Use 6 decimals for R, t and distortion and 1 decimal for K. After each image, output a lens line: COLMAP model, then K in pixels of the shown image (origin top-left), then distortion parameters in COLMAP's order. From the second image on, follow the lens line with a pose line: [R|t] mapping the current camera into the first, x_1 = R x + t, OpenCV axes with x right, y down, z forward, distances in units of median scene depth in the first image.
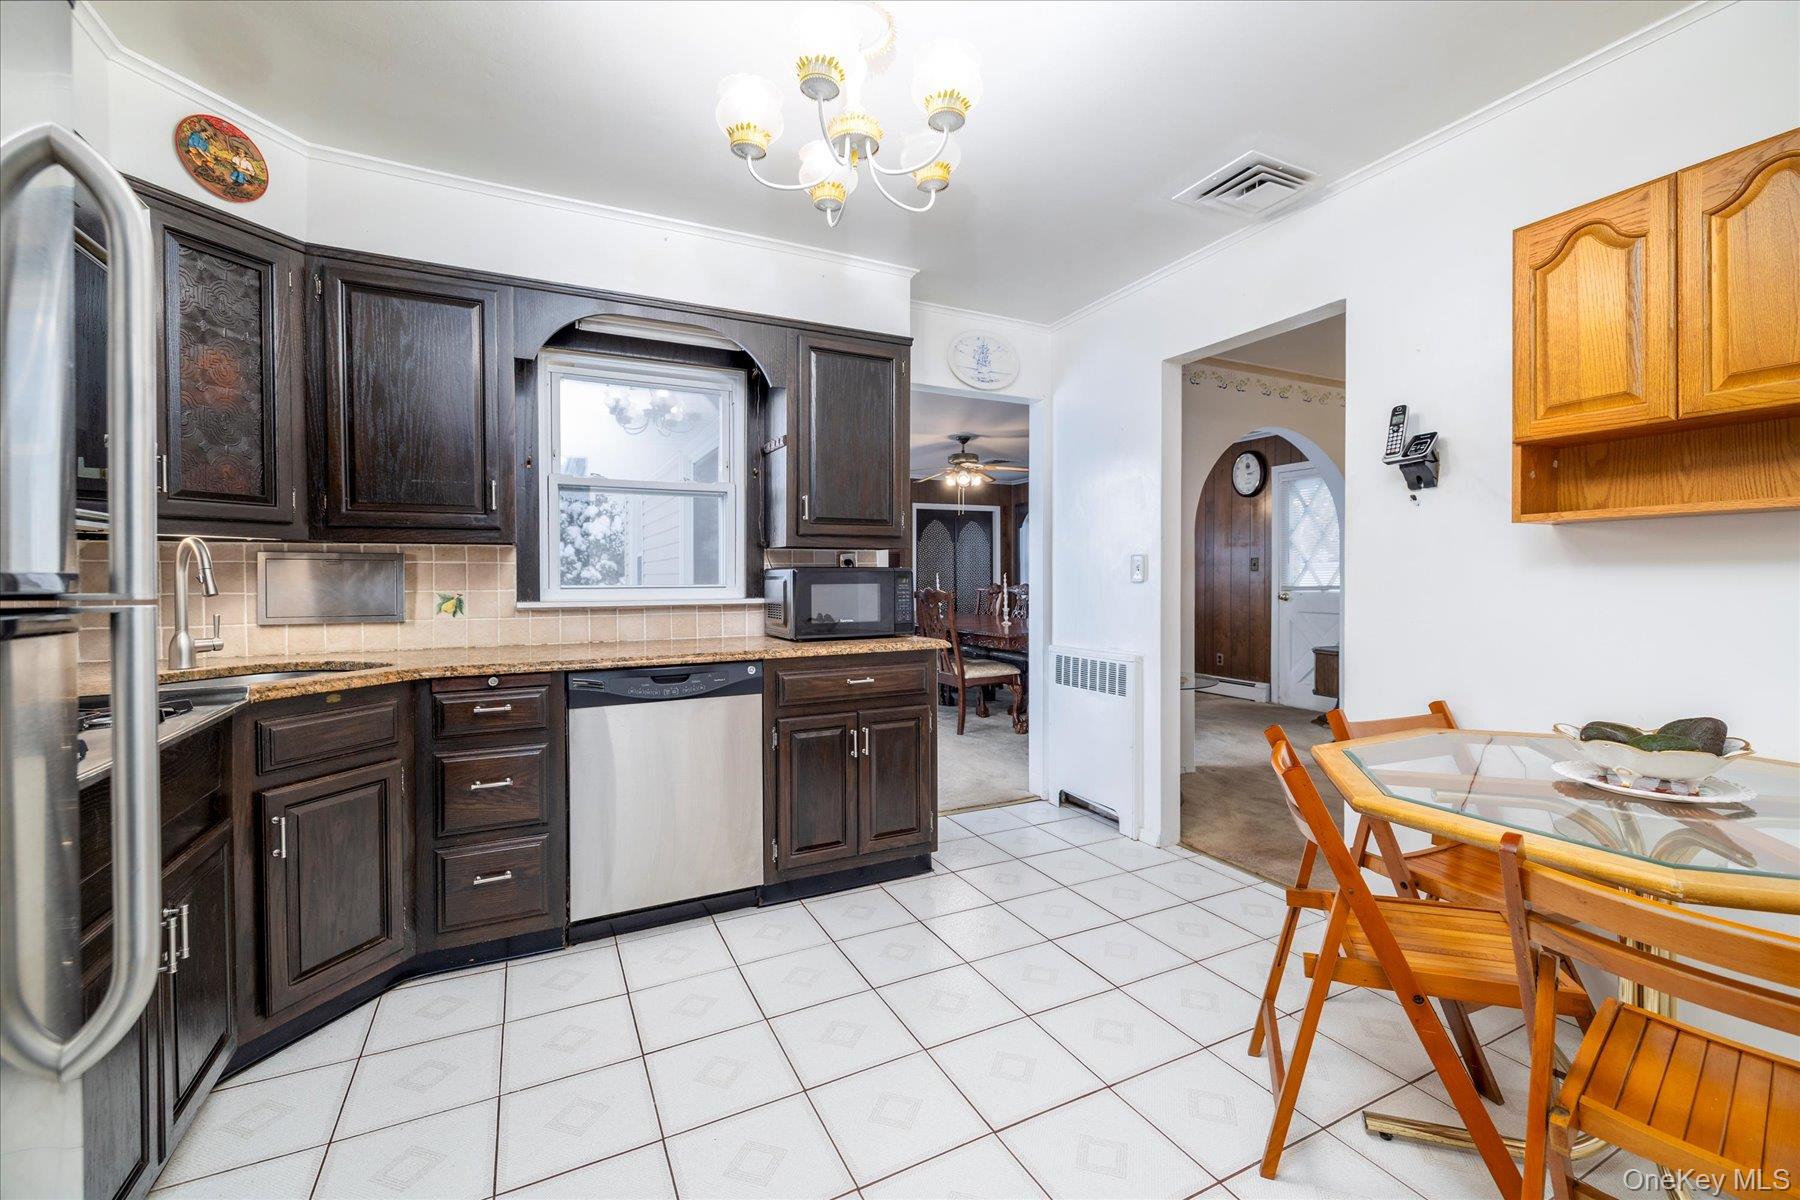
lens RADIAL K [[754.1, 0, 909.8], [0, 754.1, 584.9], [0, 0, 1]] dist [-0.001237, 0.000751]
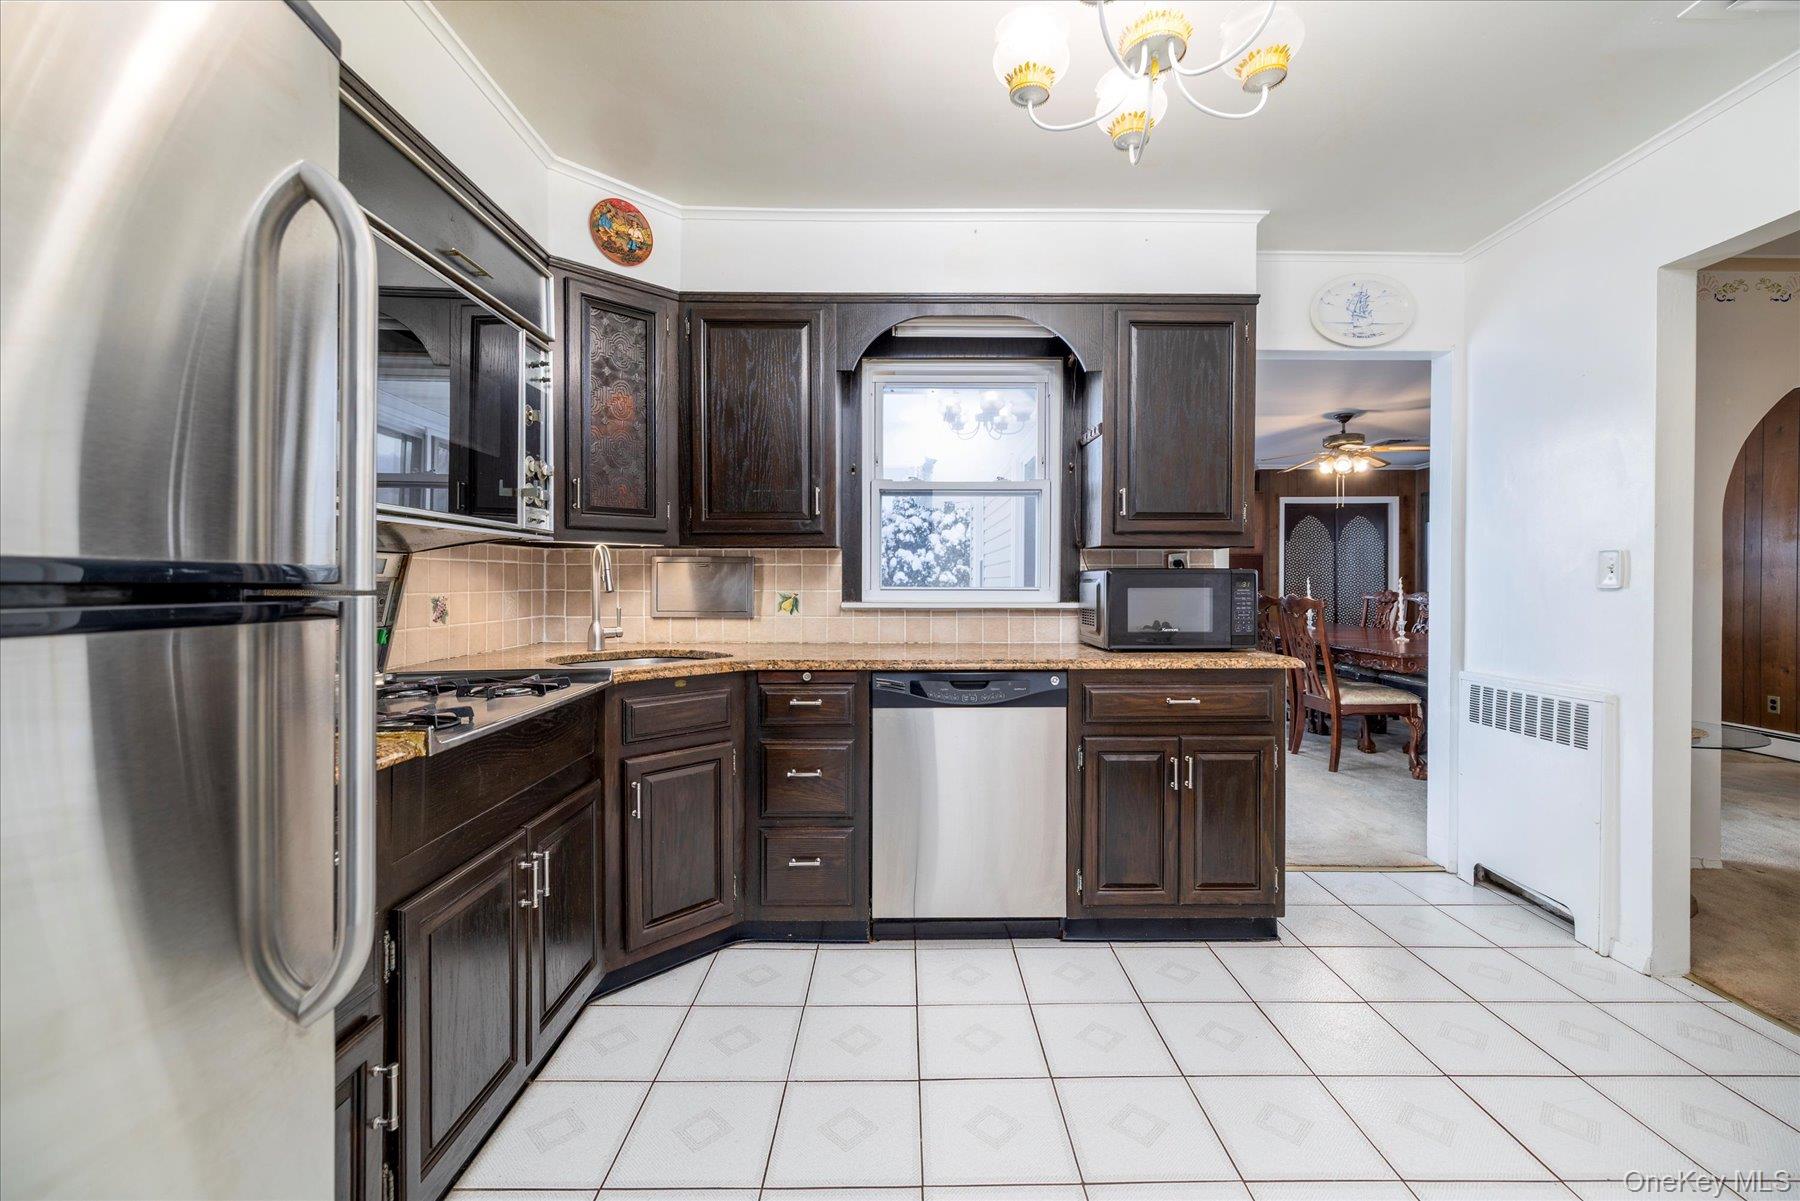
lens RADIAL K [[754.1, 0, 908.6], [0, 754.1, 585.2], [0, 0, 1]] dist [-0.001237, 0.000751]
pose [[0.894466, 0.007935, -0.447065, 0.038268], [-0.010321, 0.999943, -0.002902, 0.001550], [0.447016, 0.007210, 0.894497, 0.096655]]
